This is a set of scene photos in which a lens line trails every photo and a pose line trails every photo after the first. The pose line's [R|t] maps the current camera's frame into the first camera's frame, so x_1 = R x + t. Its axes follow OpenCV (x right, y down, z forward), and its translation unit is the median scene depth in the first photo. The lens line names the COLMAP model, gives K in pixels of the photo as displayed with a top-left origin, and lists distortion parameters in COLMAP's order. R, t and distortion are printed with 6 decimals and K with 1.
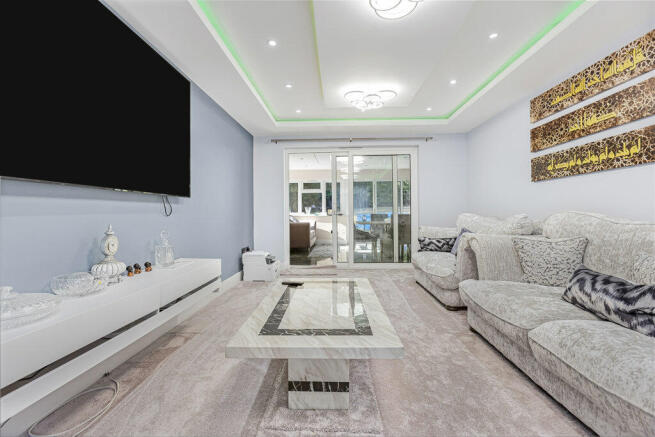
lens RADIAL K [[291.4, 0, 327.0], [0, 291.4, 217.0], [0, 0, 1]] dist [-0.012689, 0.007568]
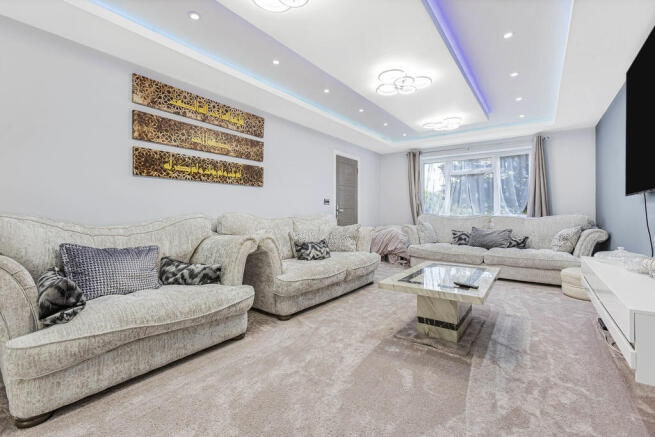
lens RADIAL K [[291.4, 0, 326.7], [0, 291.4, 213.2], [0, 0, 1]] dist [-0.012689, 0.007568]
pose [[-0.819811, 0.002255, 0.572630, -0.244877], [0.007734, 0.999945, 0.007135, -0.020068], [-0.572582, 0.010278, -0.819783, 1.711235]]
